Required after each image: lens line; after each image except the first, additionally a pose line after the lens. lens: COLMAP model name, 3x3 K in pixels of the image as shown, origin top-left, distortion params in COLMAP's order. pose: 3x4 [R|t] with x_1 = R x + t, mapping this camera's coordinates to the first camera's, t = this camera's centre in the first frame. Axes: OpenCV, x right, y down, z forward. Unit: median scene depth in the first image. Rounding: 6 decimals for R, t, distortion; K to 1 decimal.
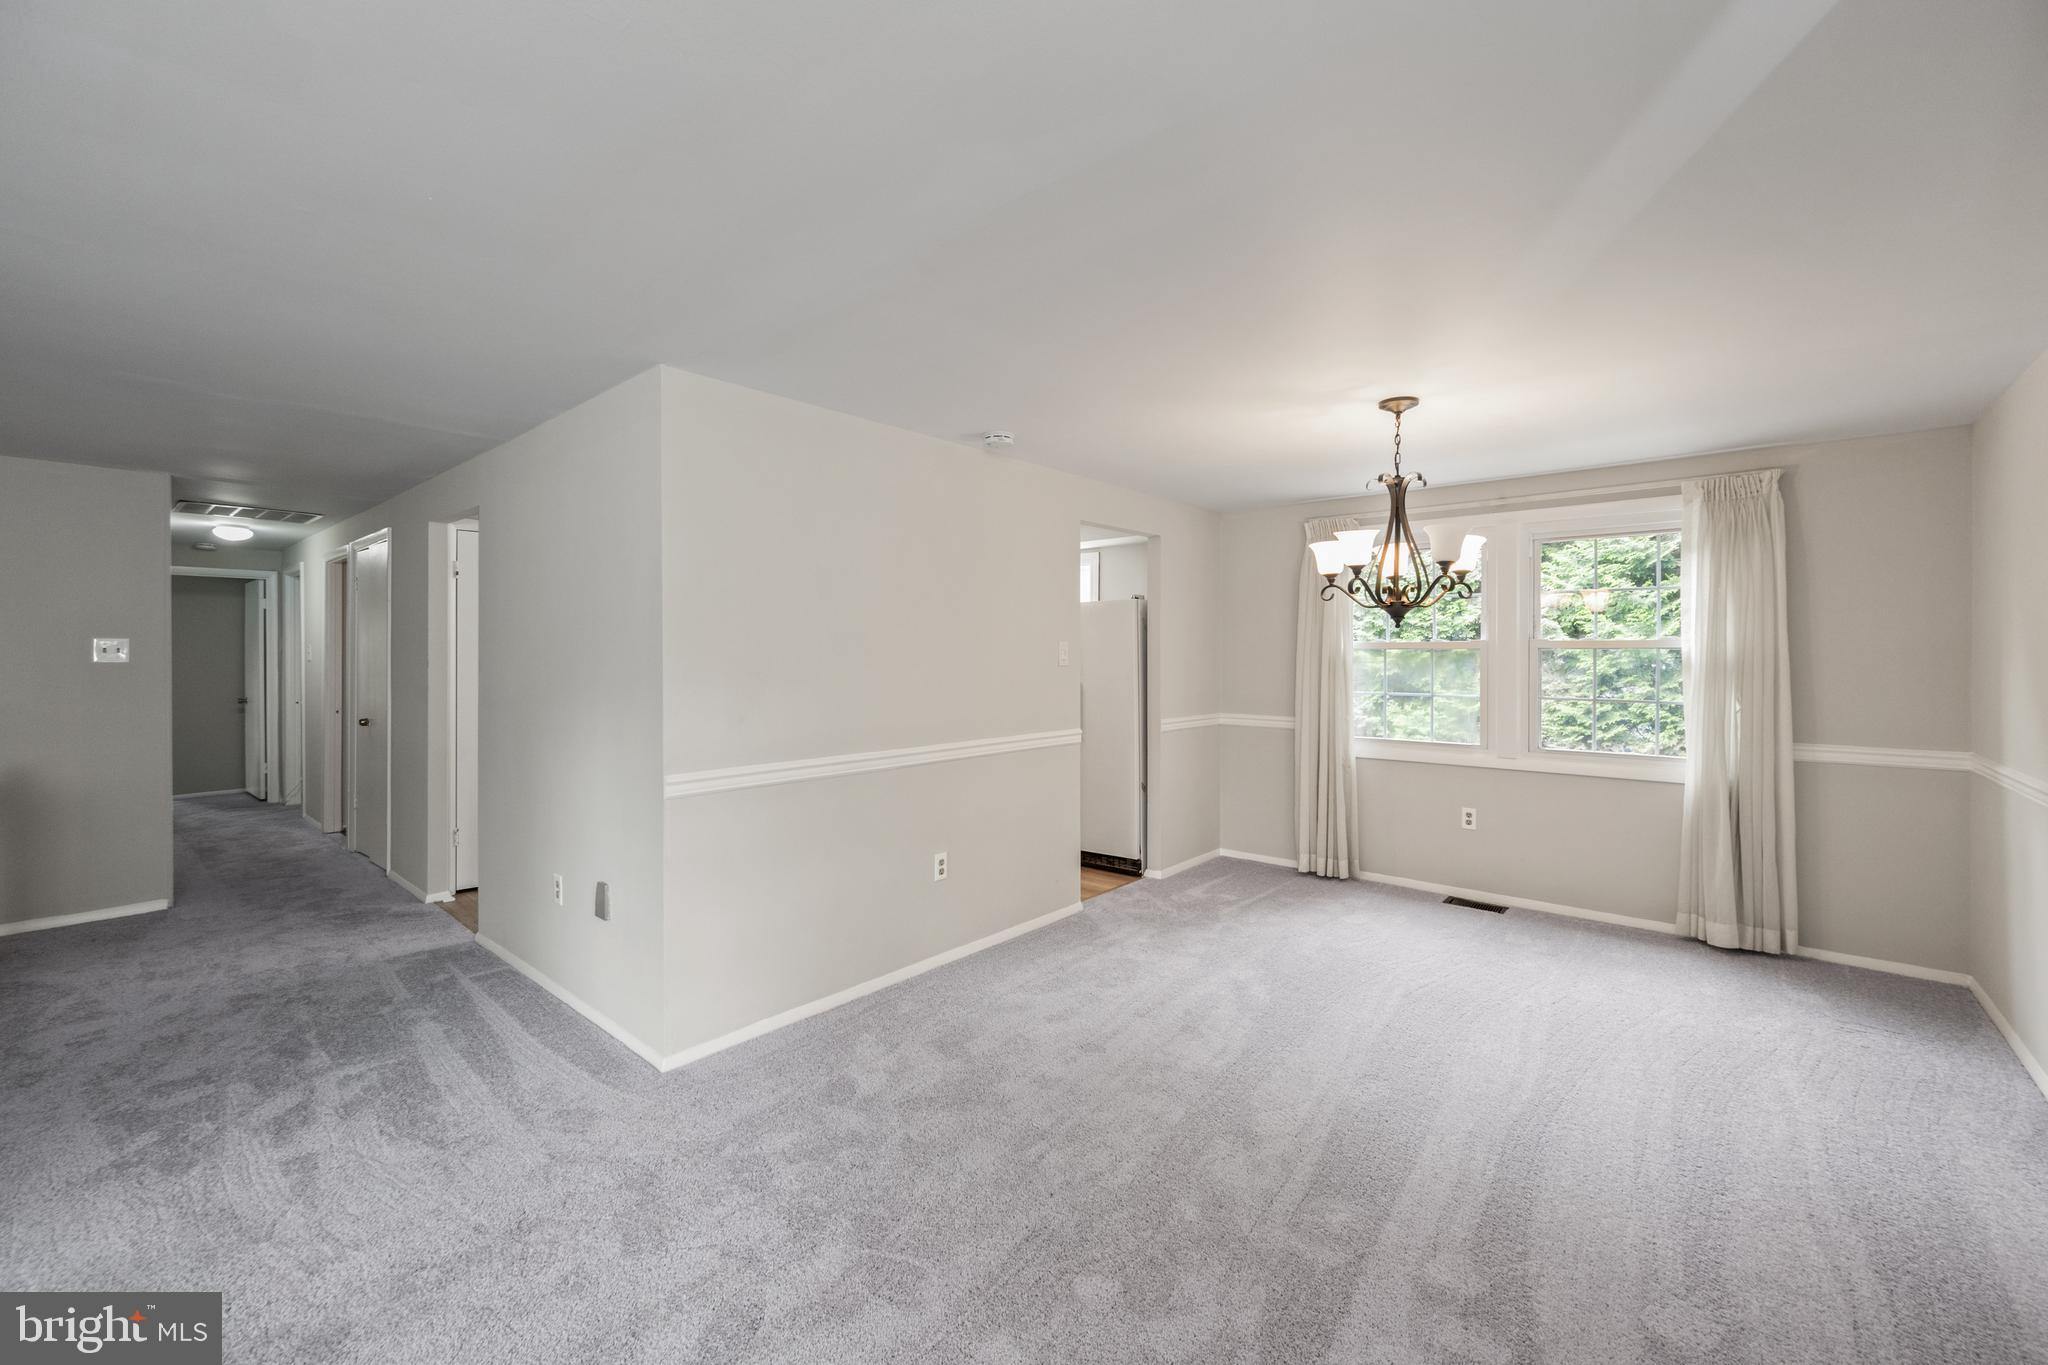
lens RADIAL K [[825.9, 0, 1025.0], [0, 825.9, 662.2], [0, 0, 1]] dist [-0.000027, -0.000197]
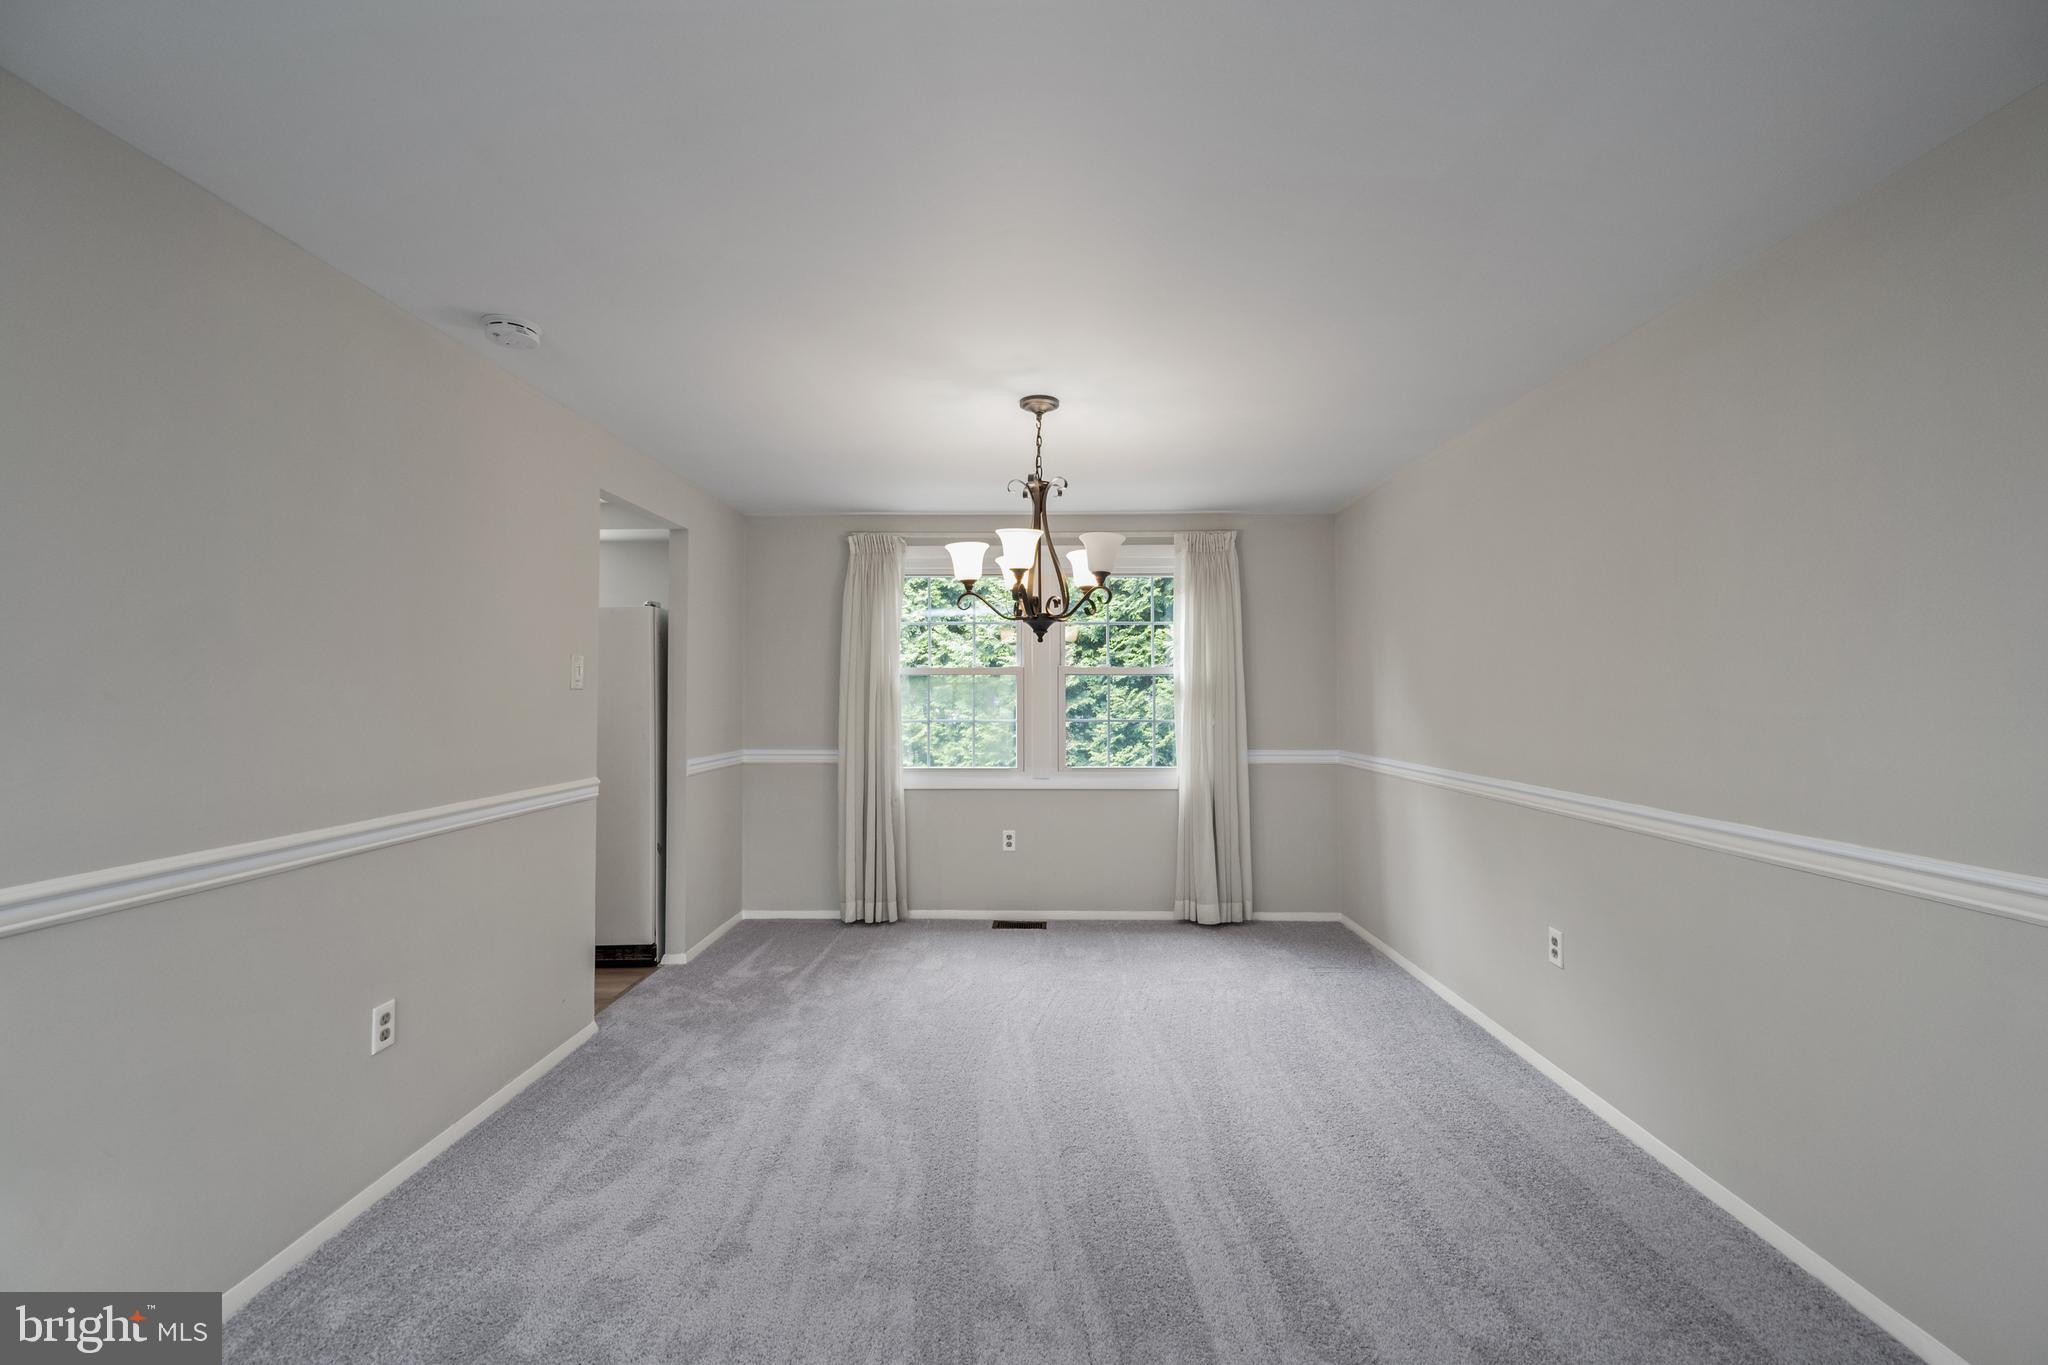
lens RADIAL K [[822.2, 0, 1025.1], [0, 822.2, 675.1], [0, 0, 1]] dist [-0.000382, -0.000404]
pose [[0.767480, 0.013595, 0.640928, -0.121627], [0.007962, 0.999496, -0.030734, 0.018814], [-0.641023, 0.028691, 0.766985, 0.239003]]
